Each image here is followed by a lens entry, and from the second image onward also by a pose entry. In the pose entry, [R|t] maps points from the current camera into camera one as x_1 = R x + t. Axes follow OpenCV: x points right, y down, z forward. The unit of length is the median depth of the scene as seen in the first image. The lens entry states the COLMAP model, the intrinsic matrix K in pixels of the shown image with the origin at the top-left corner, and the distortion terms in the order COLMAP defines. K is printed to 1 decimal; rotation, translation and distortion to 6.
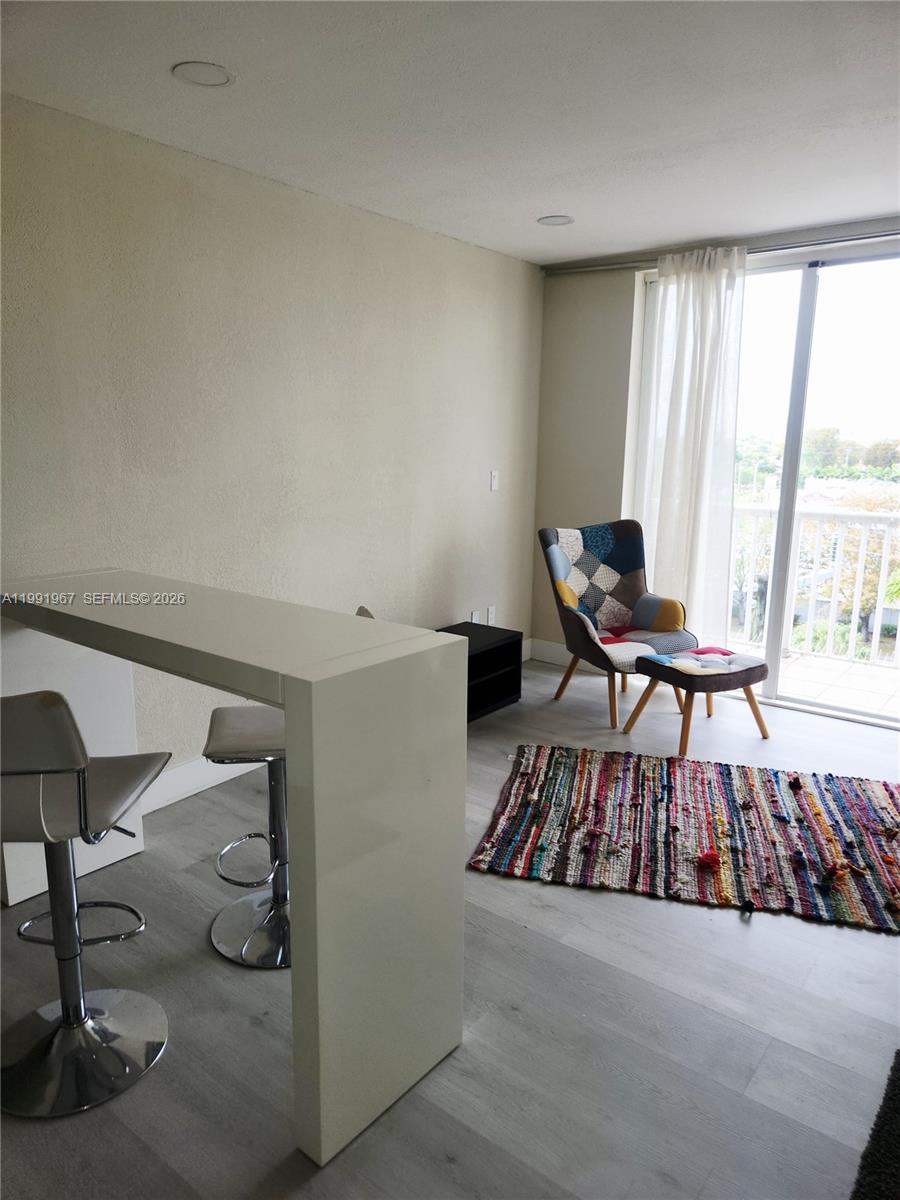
lens RADIAL K [[801.9, 0, 436.0], [0, 801.9, 599.7], [0, 0, 1]] dist [0.070215, -0.065594]
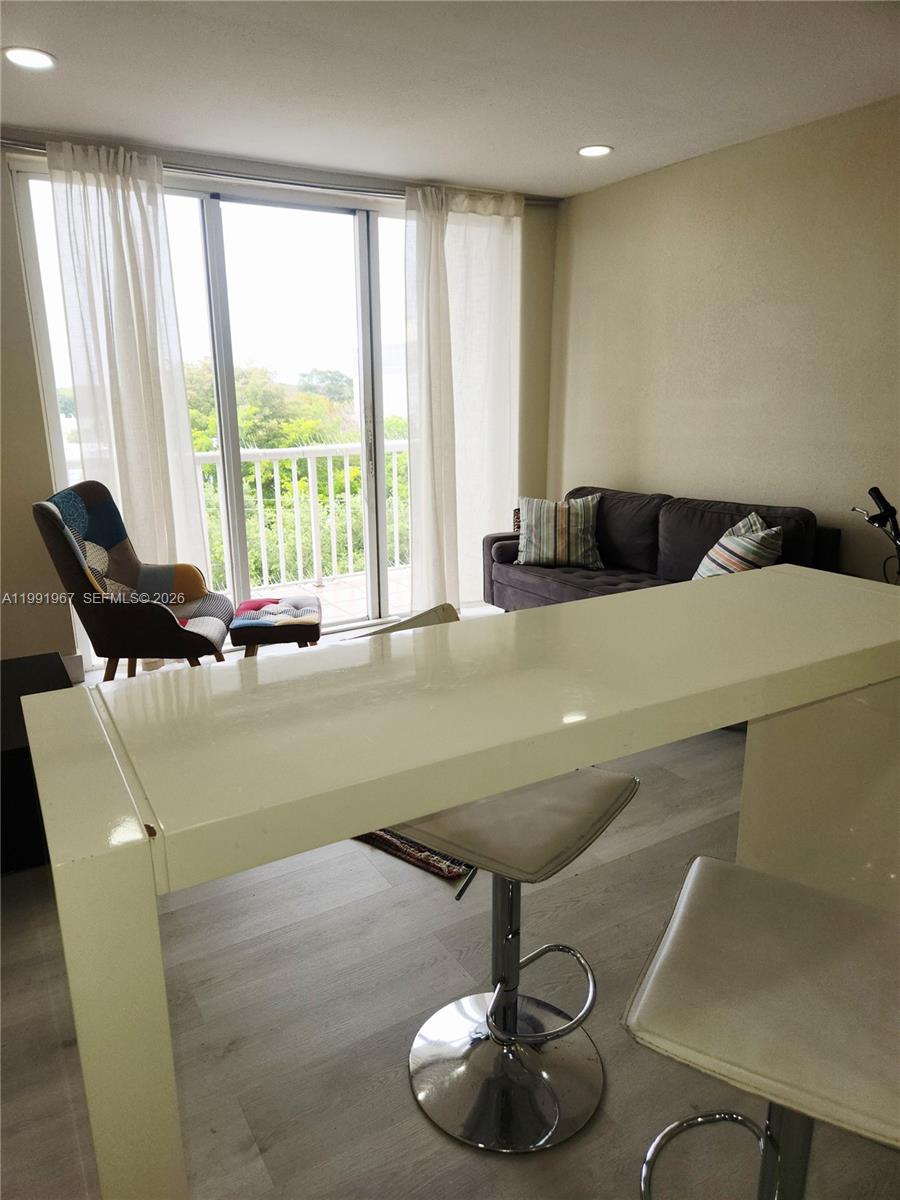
lens RADIAL K [[801.9, 0, 436.0], [0, 801.9, 599.7], [0, 0, 1]] dist [0.070215, -0.065594]
pose [[0.364298, -0.249969, 0.897108, -0.431342], [0.196653, 0.962230, 0.188257, -0.078038], [-0.910282, 0.107837, 0.399696, 0.420612]]
